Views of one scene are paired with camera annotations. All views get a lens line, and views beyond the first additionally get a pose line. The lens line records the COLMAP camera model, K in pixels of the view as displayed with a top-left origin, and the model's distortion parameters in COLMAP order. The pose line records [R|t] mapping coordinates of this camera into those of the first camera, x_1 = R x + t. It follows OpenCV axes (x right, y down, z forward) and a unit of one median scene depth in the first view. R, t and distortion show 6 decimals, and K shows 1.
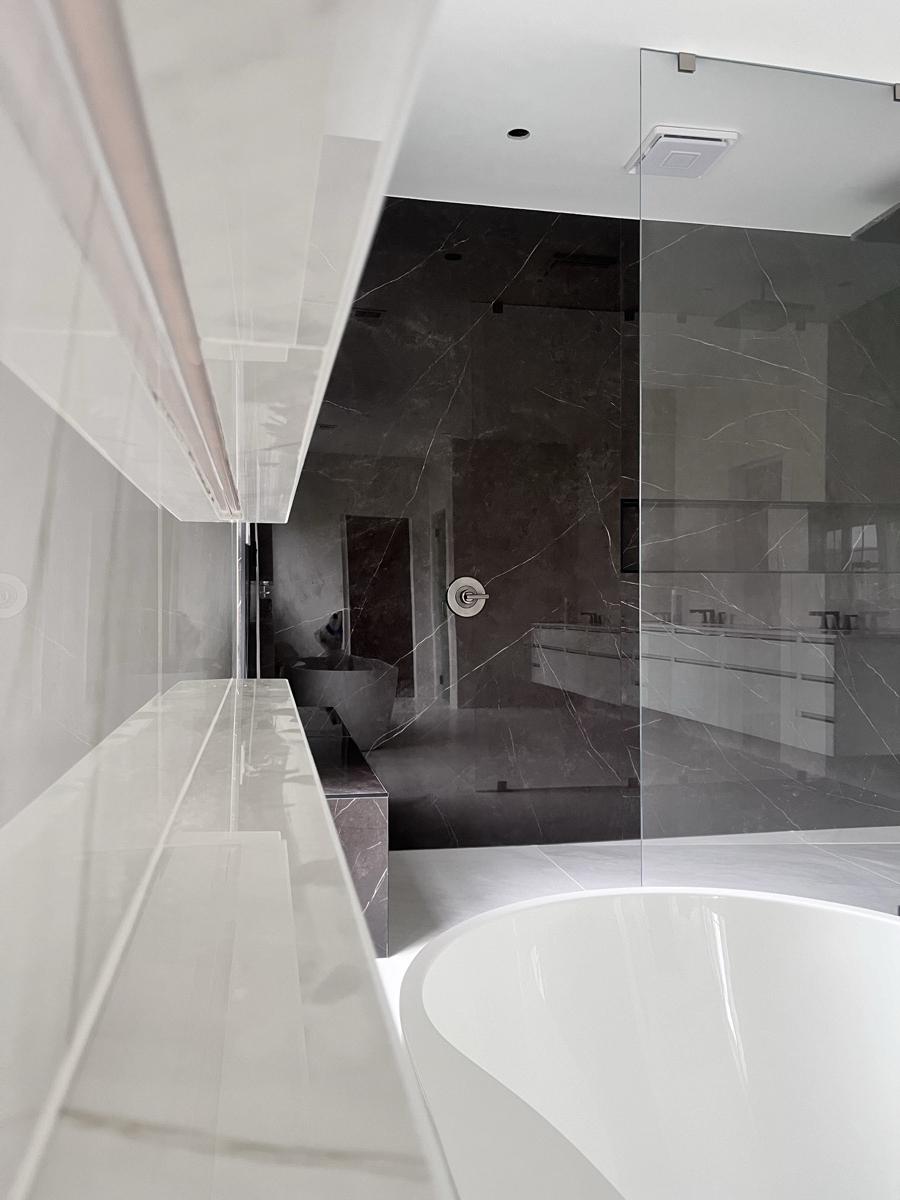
lens RADIAL K [[914.7, 0, 449.7], [0, 914.7, 603.1], [0, 0, 1]] dist [0.032460, -0.007296]
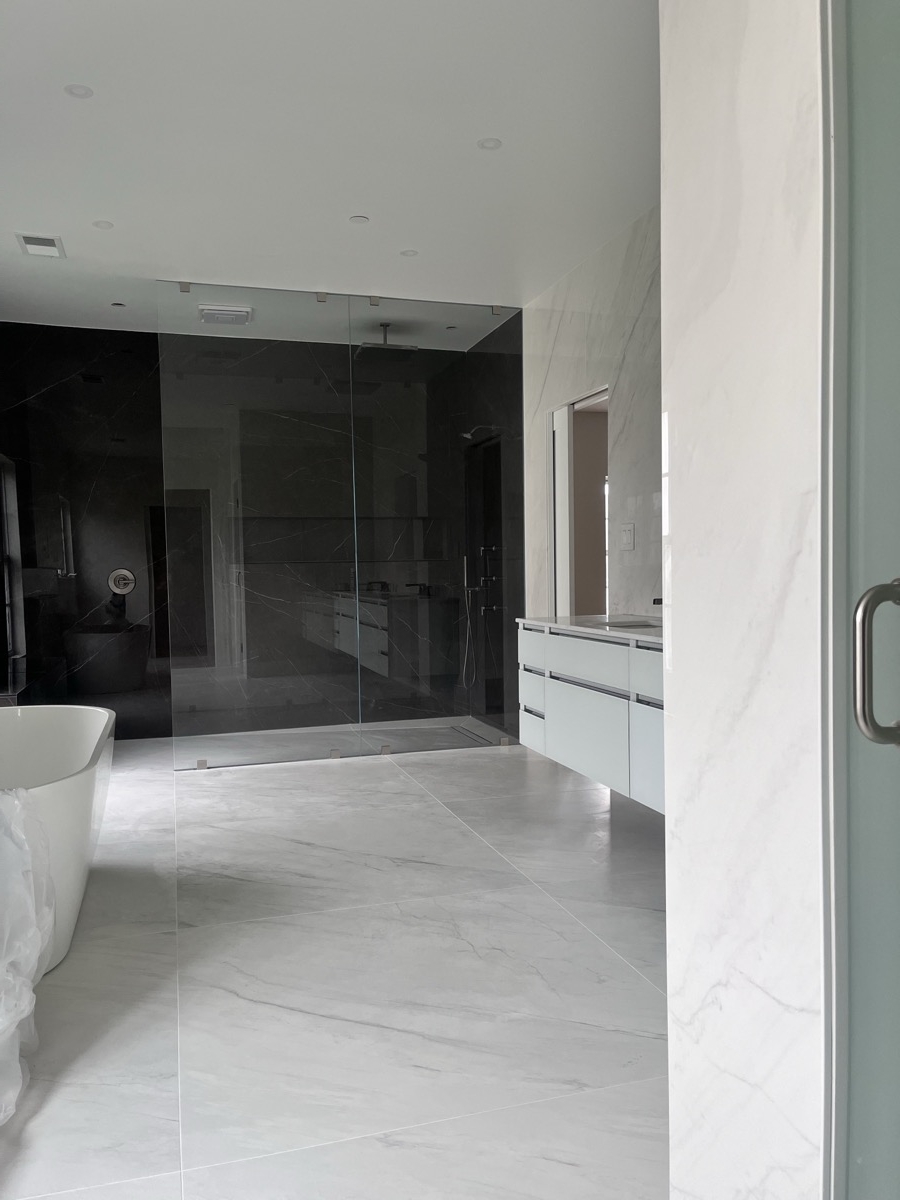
lens RADIAL K [[914.7, 0, 449.7], [0, 914.7, 603.1], [0, 0, 1]] dist [0.032460, -0.007296]
pose [[0.995215, -0.018221, 0.095995, 0.430846], [0.014064, 0.998941, 0.043809, -0.031287], [-0.096692, -0.042250, 0.994417, -0.629135]]
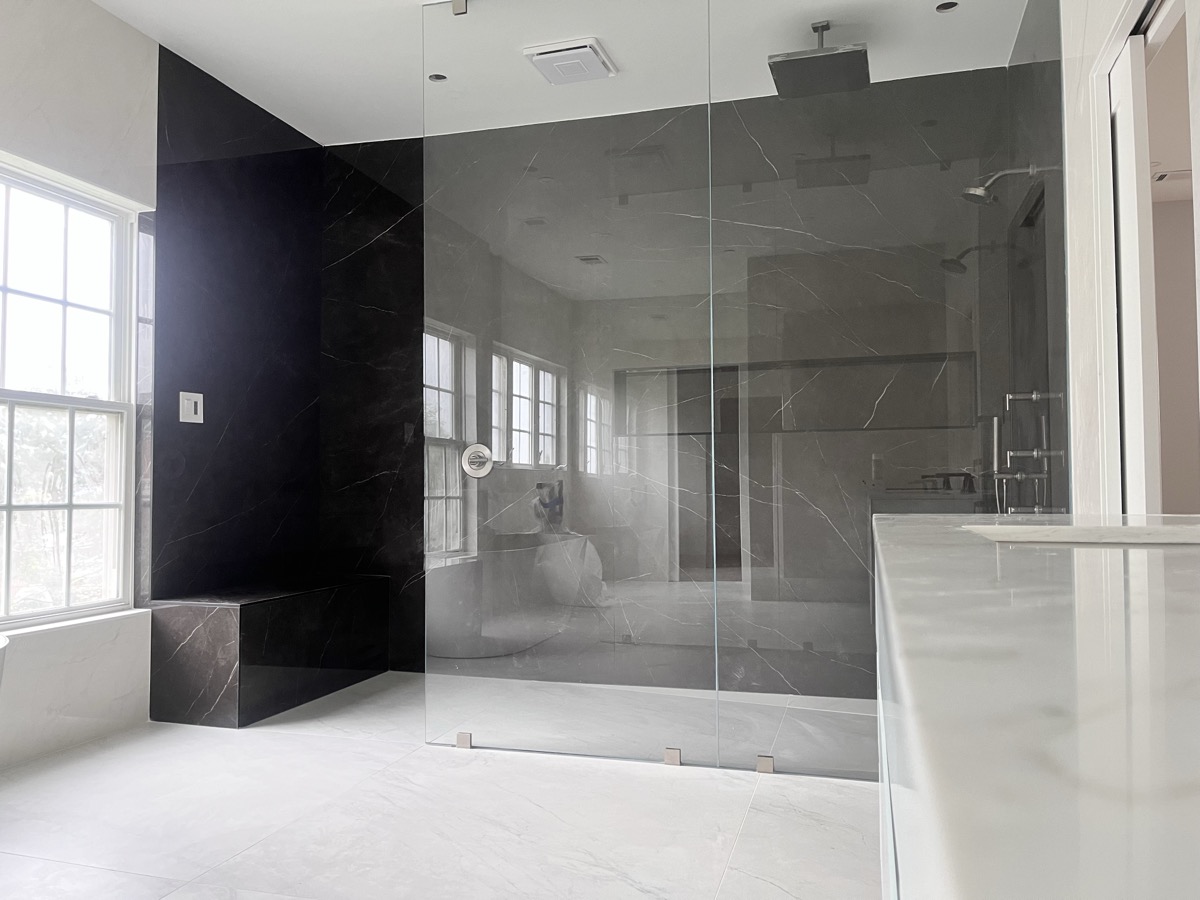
lens RADIAL K [[914.7, 0, 600.0], [0, 914.7, 450.0], [0, 0, 1]] dist [0.032460, -0.007296]
pose [[0.887725, -0.022237, -0.459836, 0.698789], [0.004931, 0.999235, -0.038802, 0.025648], [0.460347, 0.032178, 0.887156, 0.031869]]
